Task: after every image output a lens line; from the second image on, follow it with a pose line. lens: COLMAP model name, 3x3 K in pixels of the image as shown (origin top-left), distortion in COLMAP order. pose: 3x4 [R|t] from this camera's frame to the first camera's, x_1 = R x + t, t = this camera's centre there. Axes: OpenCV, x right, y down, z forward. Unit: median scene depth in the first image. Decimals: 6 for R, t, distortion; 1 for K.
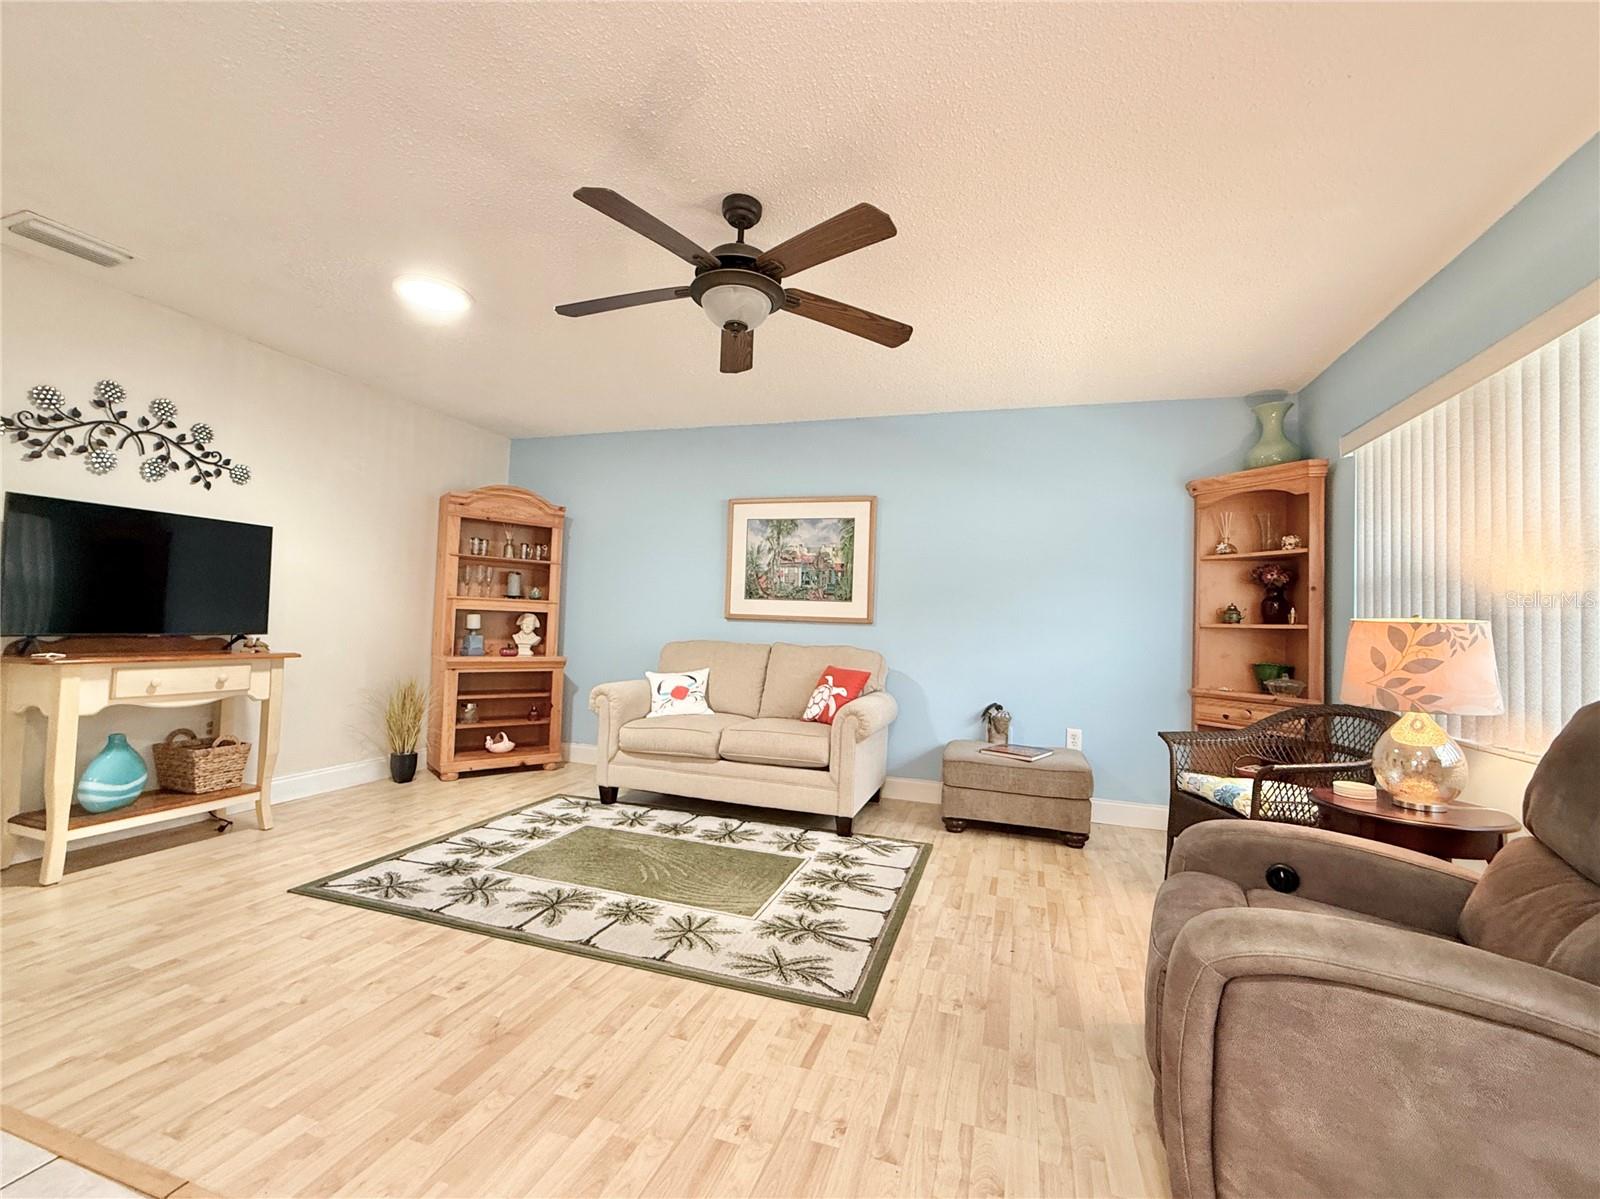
lens RADIAL K [[677.3, 0, 776.8], [0, 677.3, 601.3], [0, 0, 1]] dist [-0.000966, 0.000473]
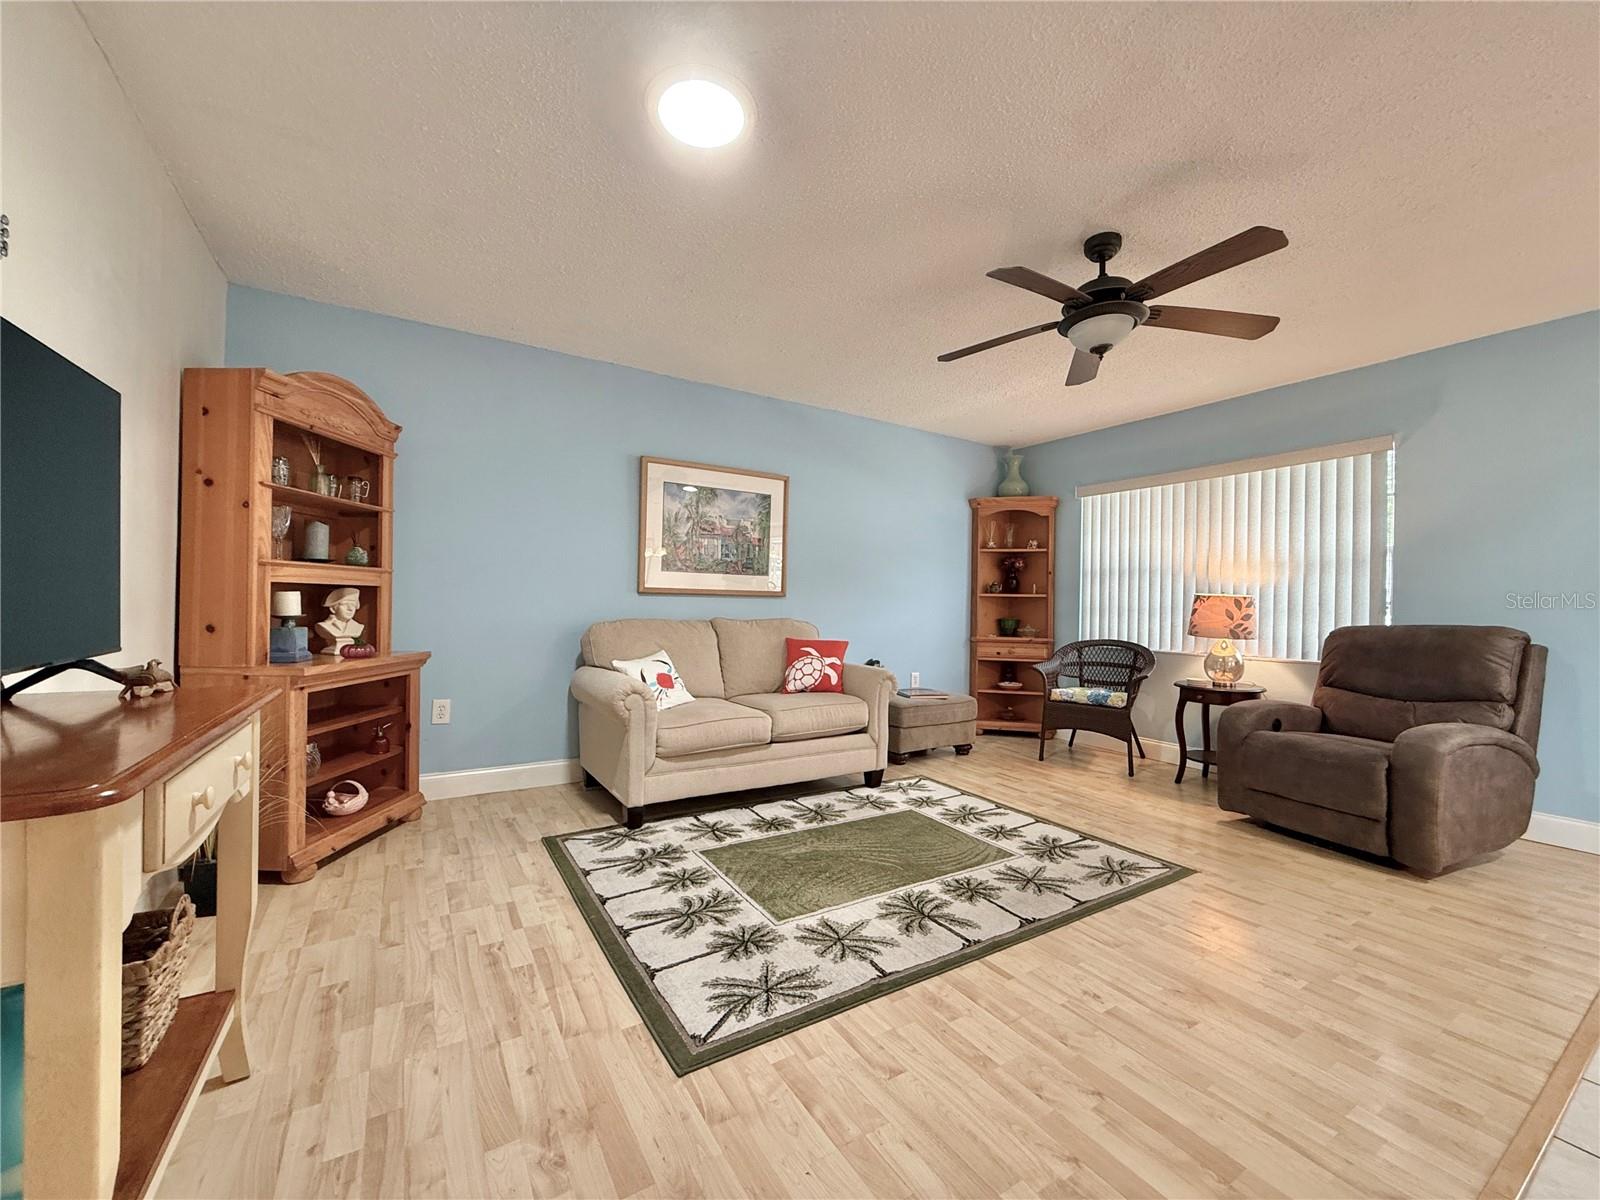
lens RADIAL K [[637.3, 0, 797.0], [0, 637.3, 602.5], [0, 0, 1]] dist [0.000710, 0.000071]
pose [[0.645189, -0.023890, 0.763649, -0.807421], [-0.021681, 0.998536, 0.049556, -0.010083], [-0.763715, -0.048529, 0.643727, 0.440602]]
